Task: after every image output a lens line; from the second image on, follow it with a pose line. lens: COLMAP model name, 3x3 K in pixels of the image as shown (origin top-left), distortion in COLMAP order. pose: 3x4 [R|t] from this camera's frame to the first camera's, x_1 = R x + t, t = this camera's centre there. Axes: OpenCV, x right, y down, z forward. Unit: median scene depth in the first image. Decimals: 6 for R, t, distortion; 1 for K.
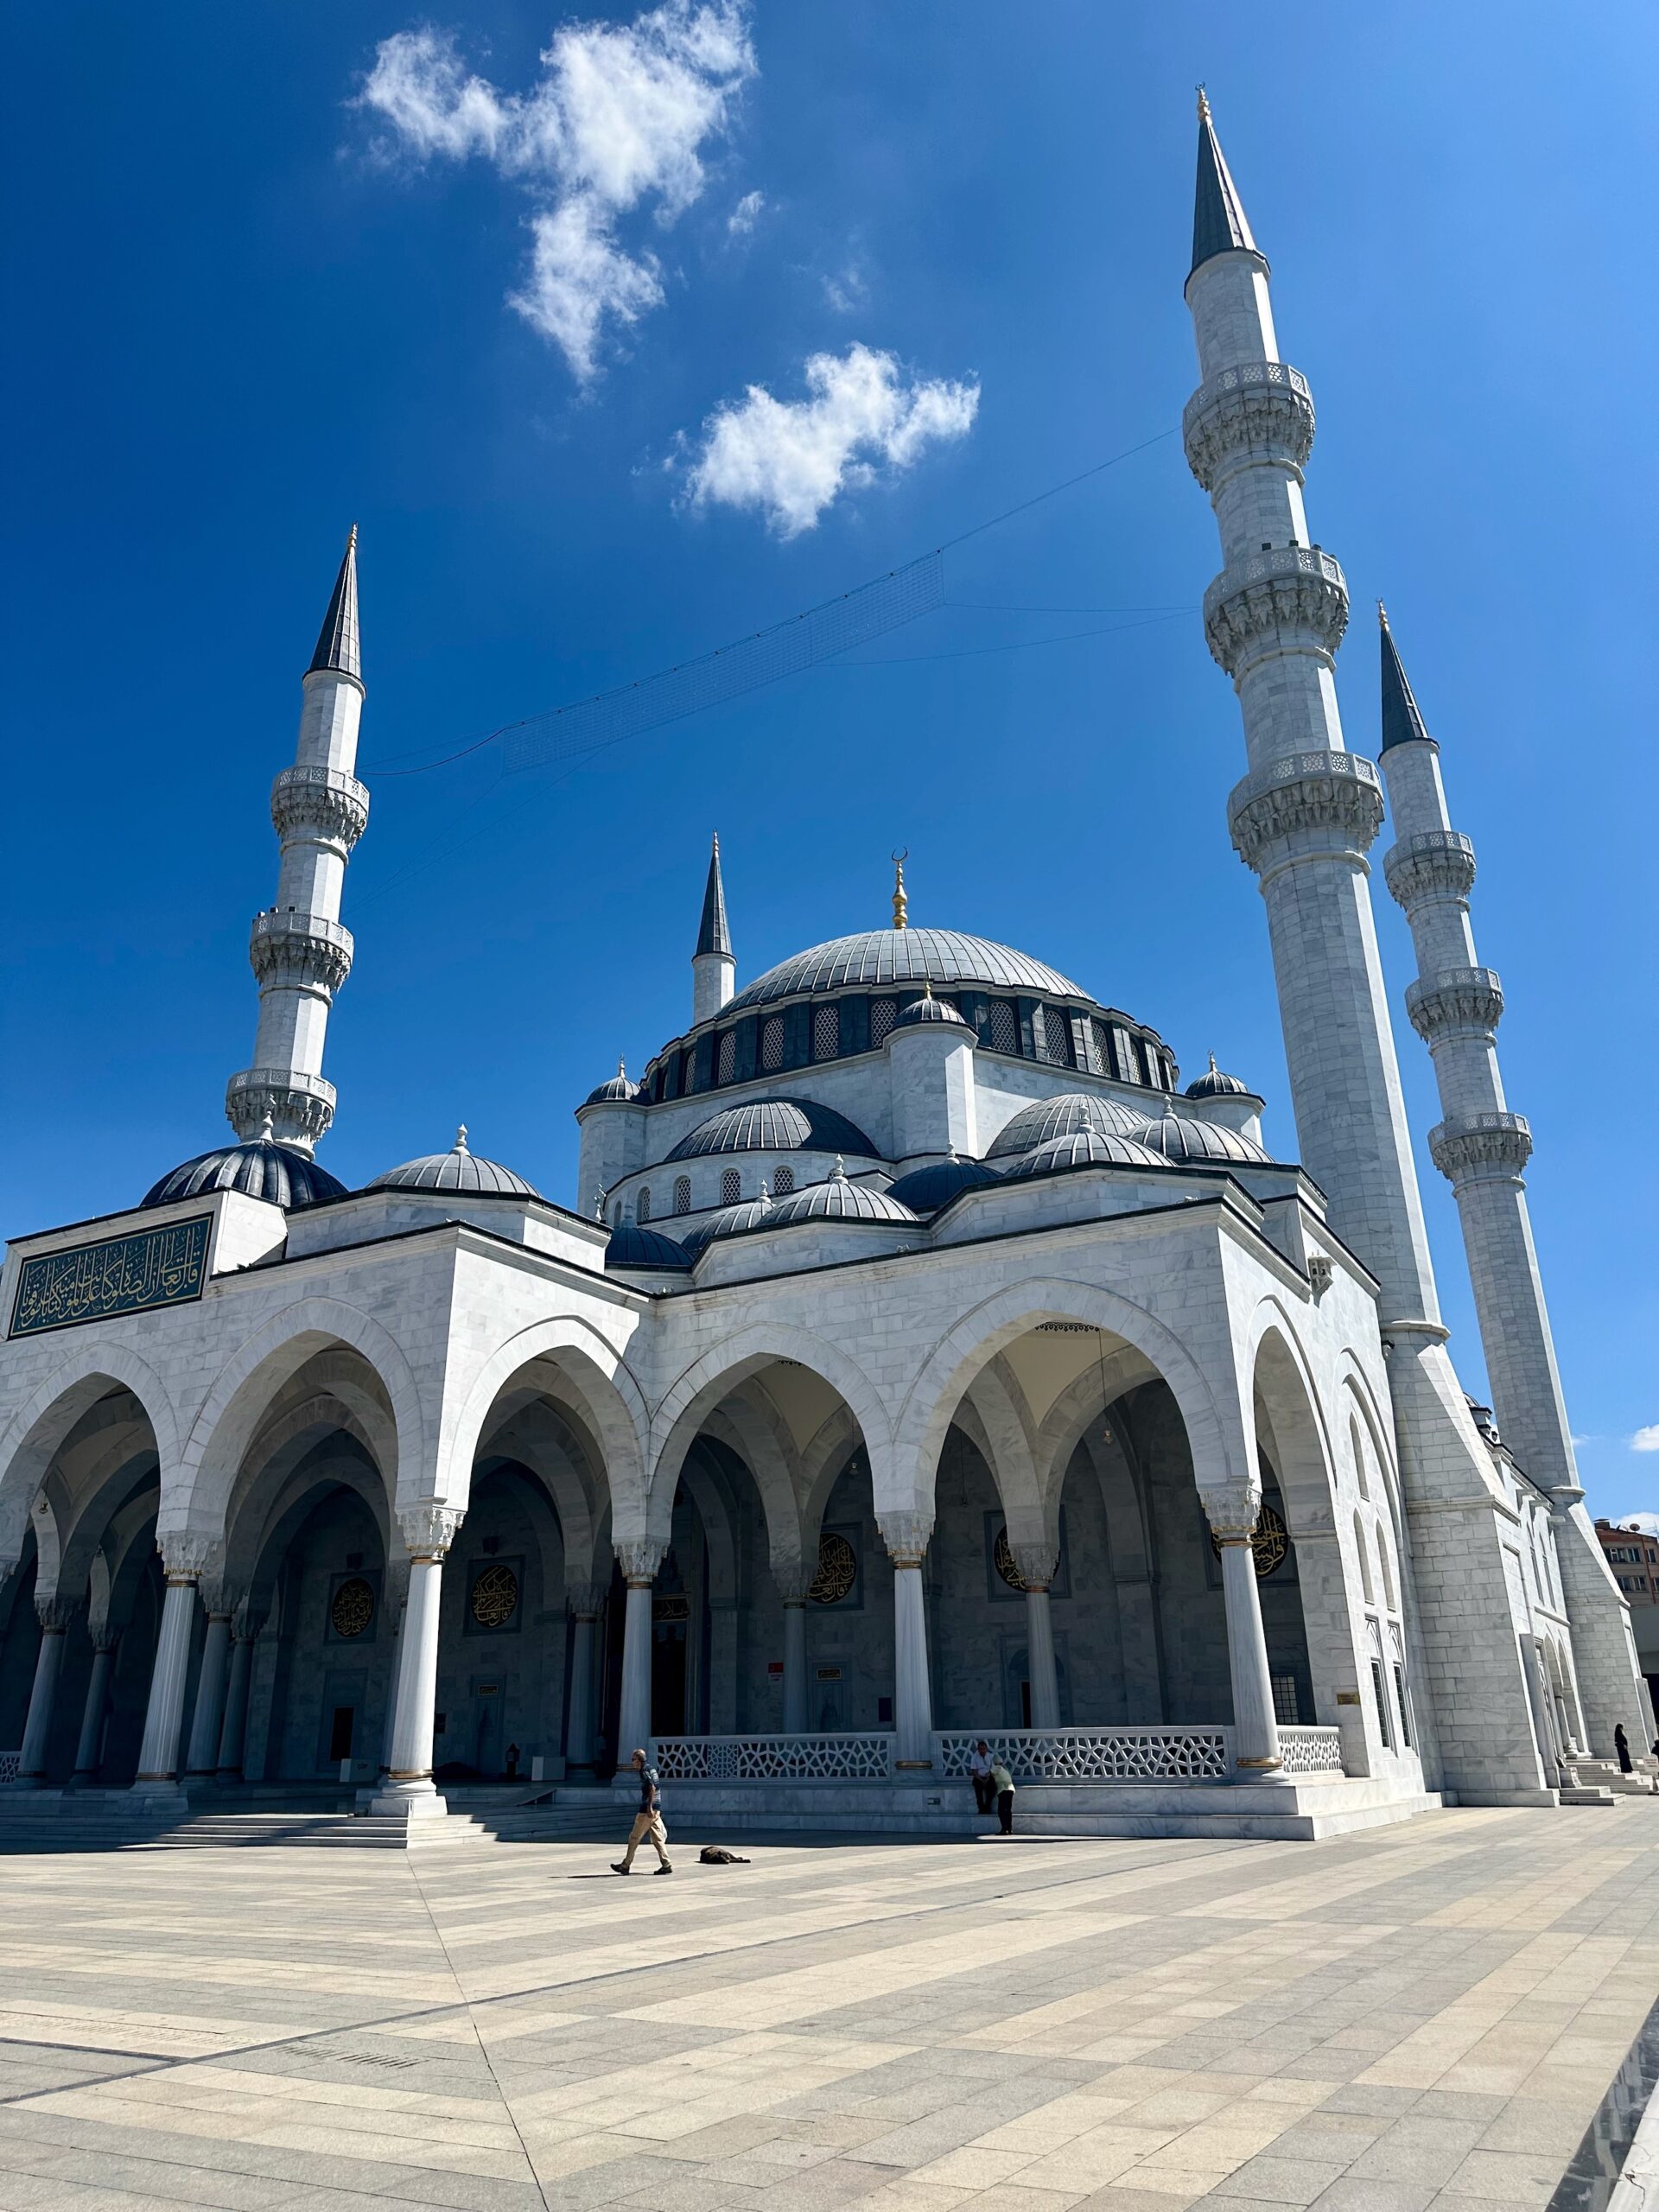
lens RADIAL K [[1565.2, 0, 831.1], [0, 1565.2, 1111.3], [0, 0, 1]] dist [0.059085, -0.077569]
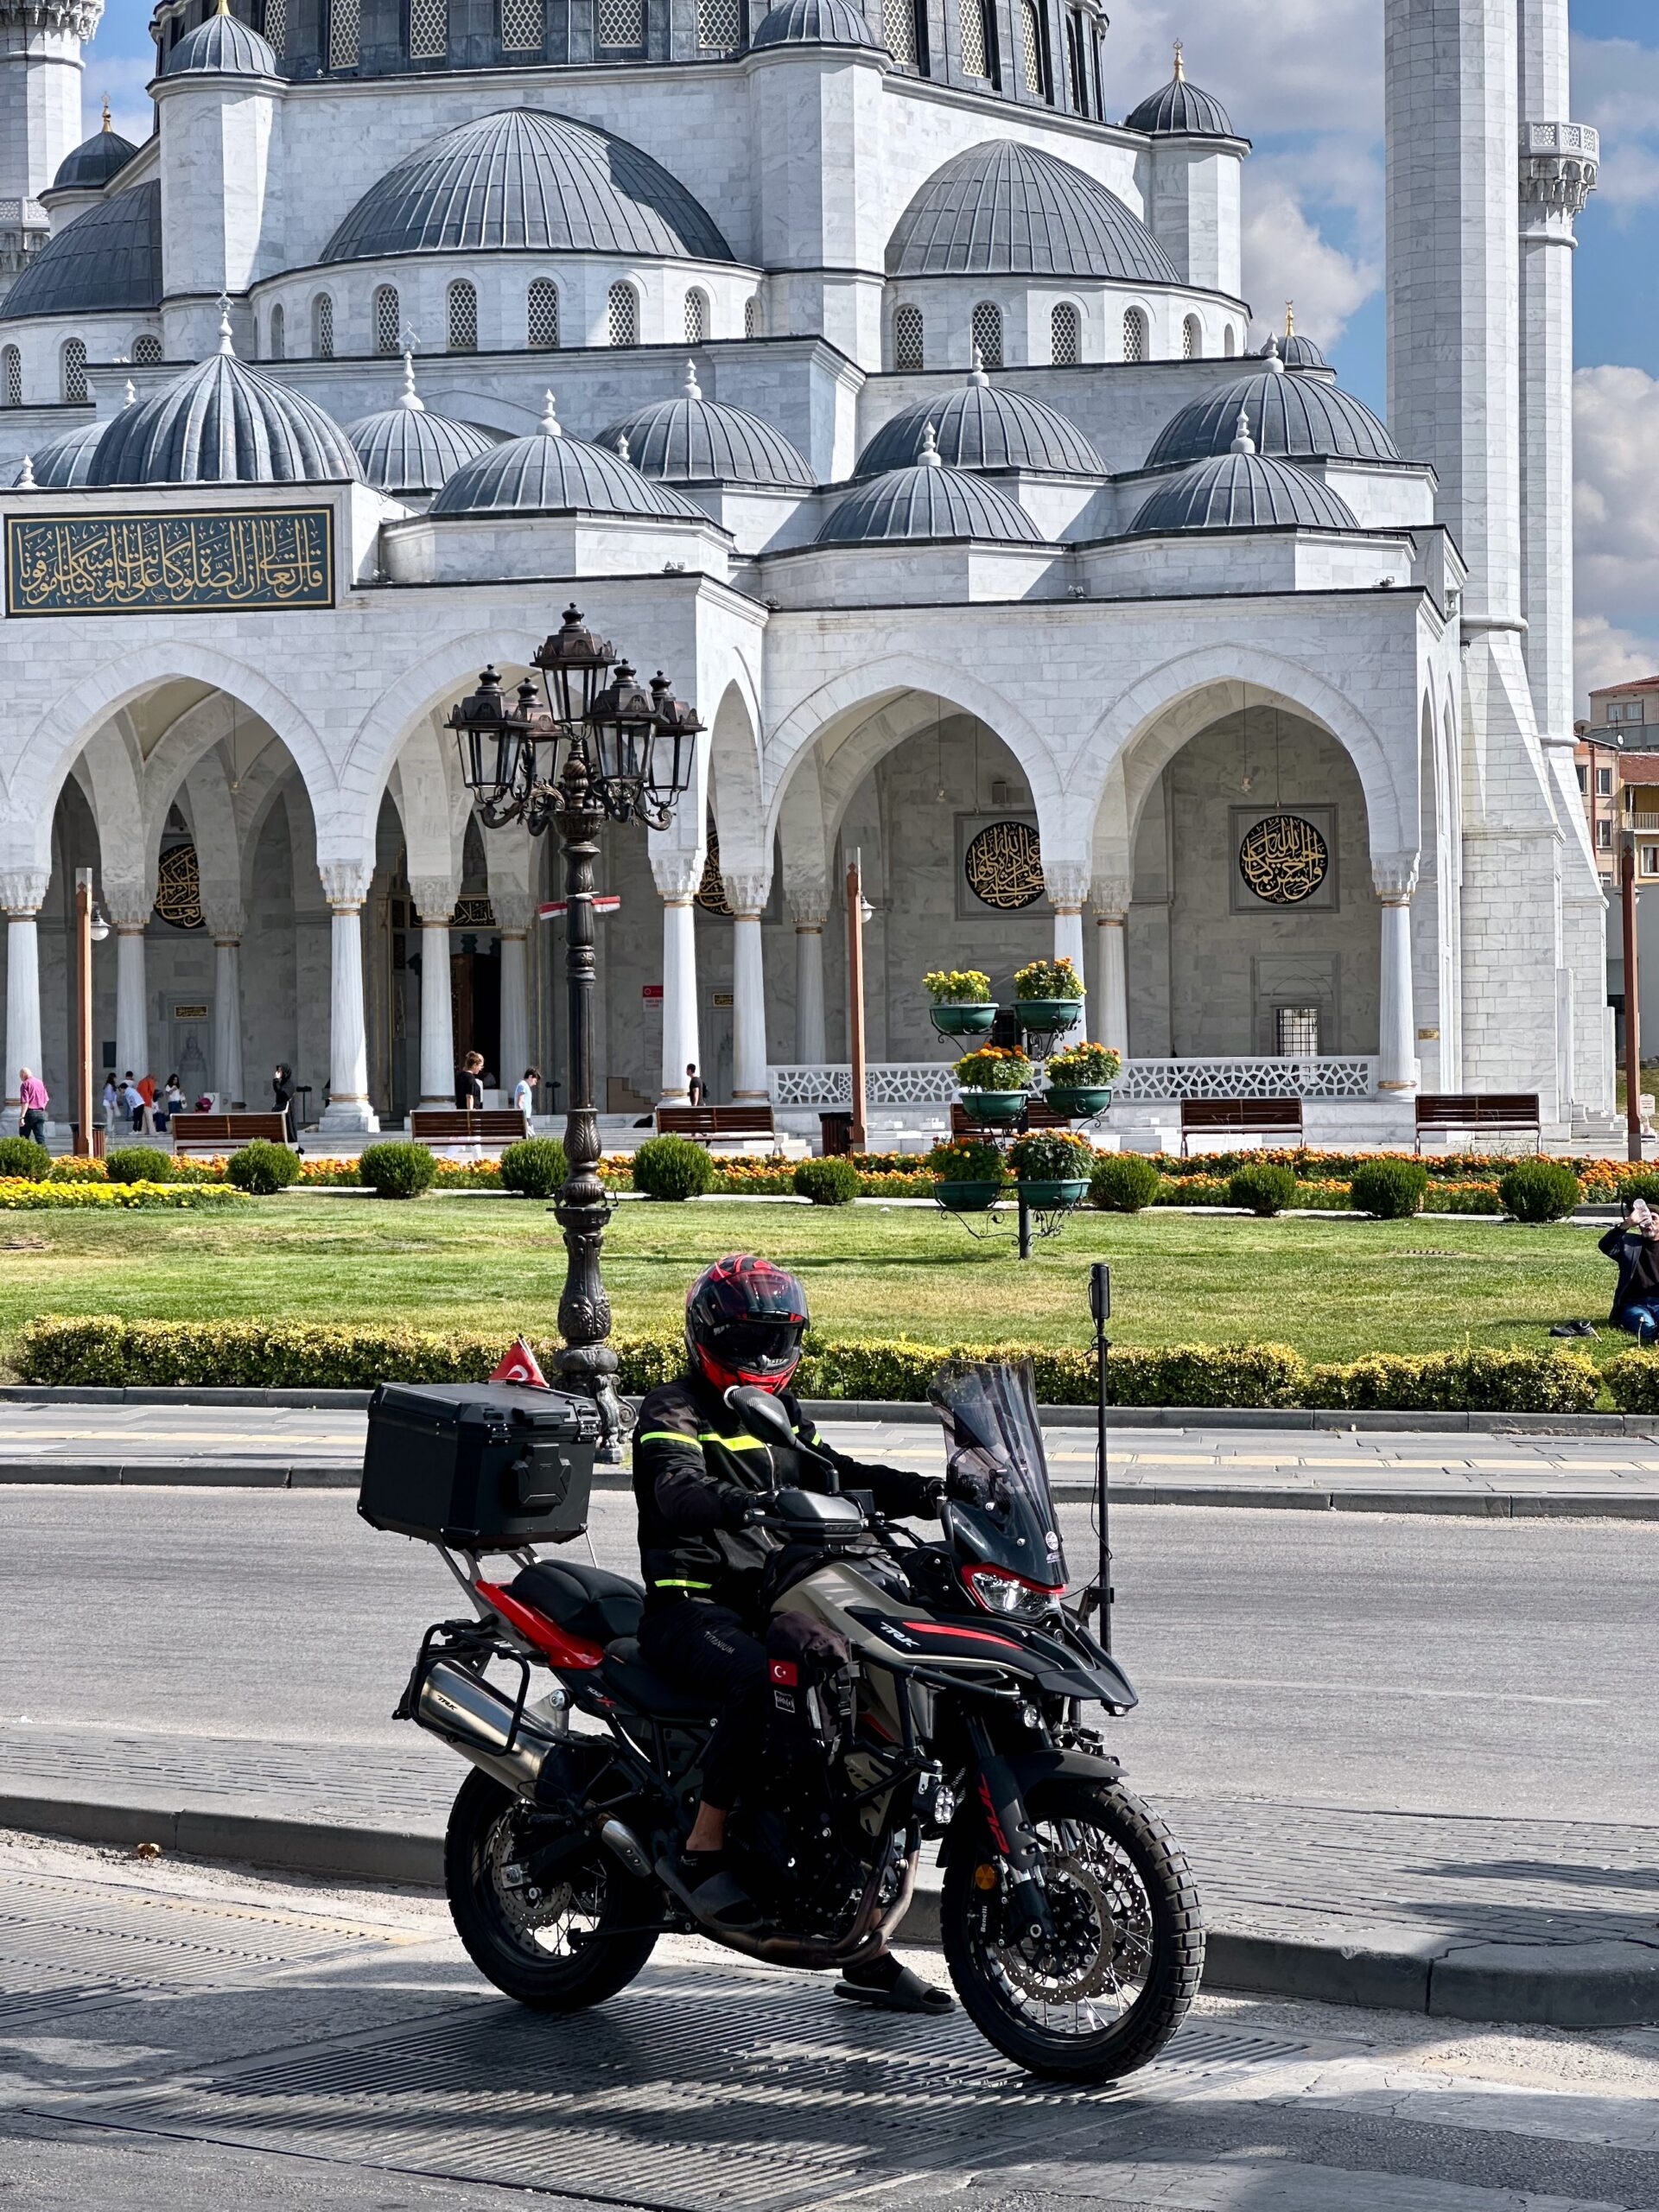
lens RADIAL K [[4952.6, 0, 821.6], [0, 4952.6, 1113.5], [0, 0, 1]] dist [0.264788, 0.000000]
pose [[0.945858, 0.003626, 0.324562, -0.900332], [-0.122366, 0.930140, 0.346216, -0.536462], [-0.300633, -0.367187, 0.880224, -1.438456]]
